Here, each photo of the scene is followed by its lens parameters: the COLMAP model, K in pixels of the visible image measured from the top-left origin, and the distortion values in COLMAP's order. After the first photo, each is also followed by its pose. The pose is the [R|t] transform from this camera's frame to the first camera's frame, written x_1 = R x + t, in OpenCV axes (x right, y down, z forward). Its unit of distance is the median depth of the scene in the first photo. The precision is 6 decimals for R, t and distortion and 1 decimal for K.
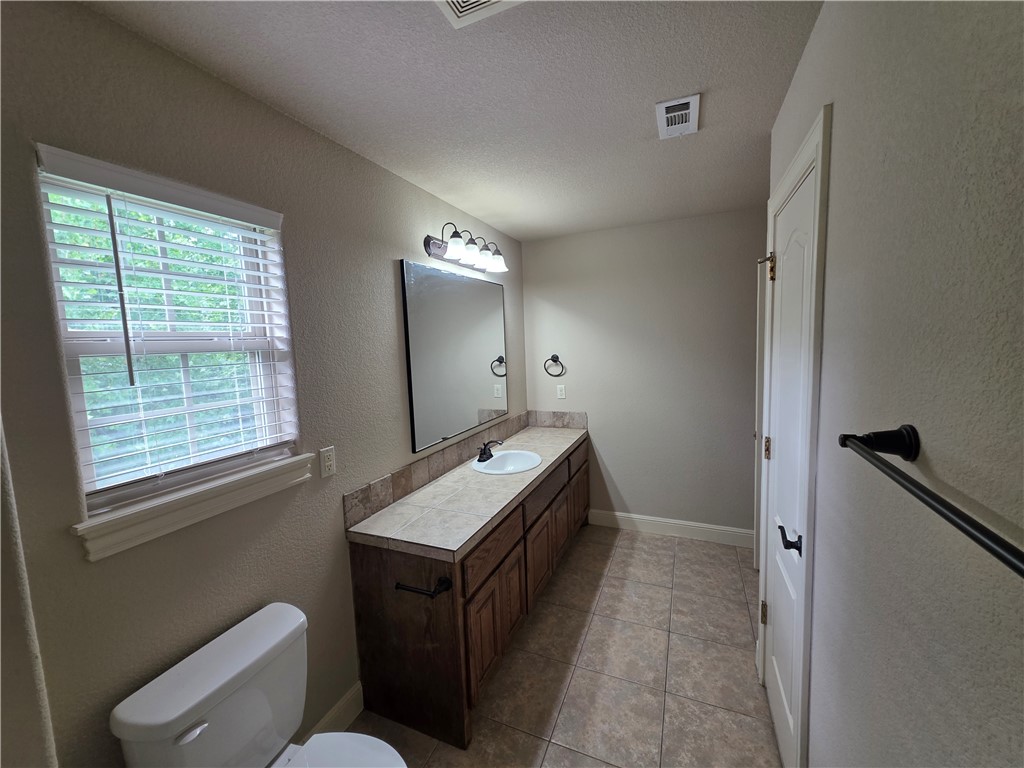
lens RADIAL K [[410.6, 0, 511.7], [0, 410.6, 382.7], [0, 0, 1]] dist [0.003166, 0.000489]
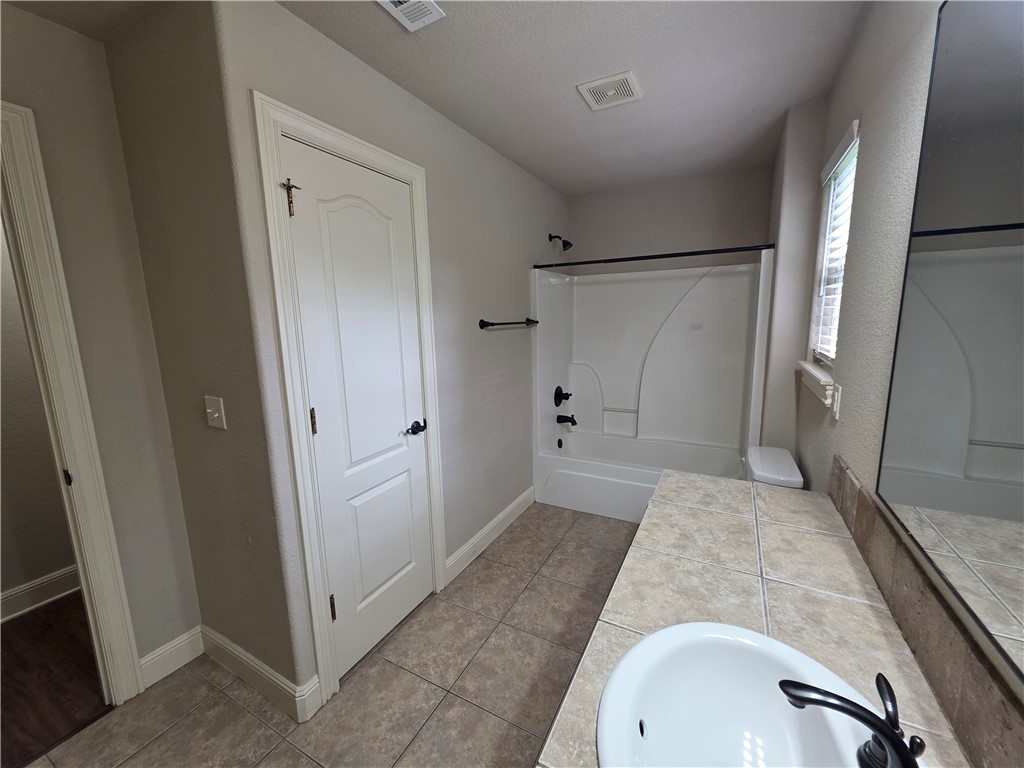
lens RADIAL K [[410.6, 0, 509.5], [0, 410.6, 383.4], [0, 0, 1]] dist [0.003166, 0.000489]
pose [[-0.994366, 0.045320, 0.095824, 0.128917], [0.068583, 0.964349, 0.255592, -0.096819], [-0.080825, 0.260724, -0.962024, 1.650286]]
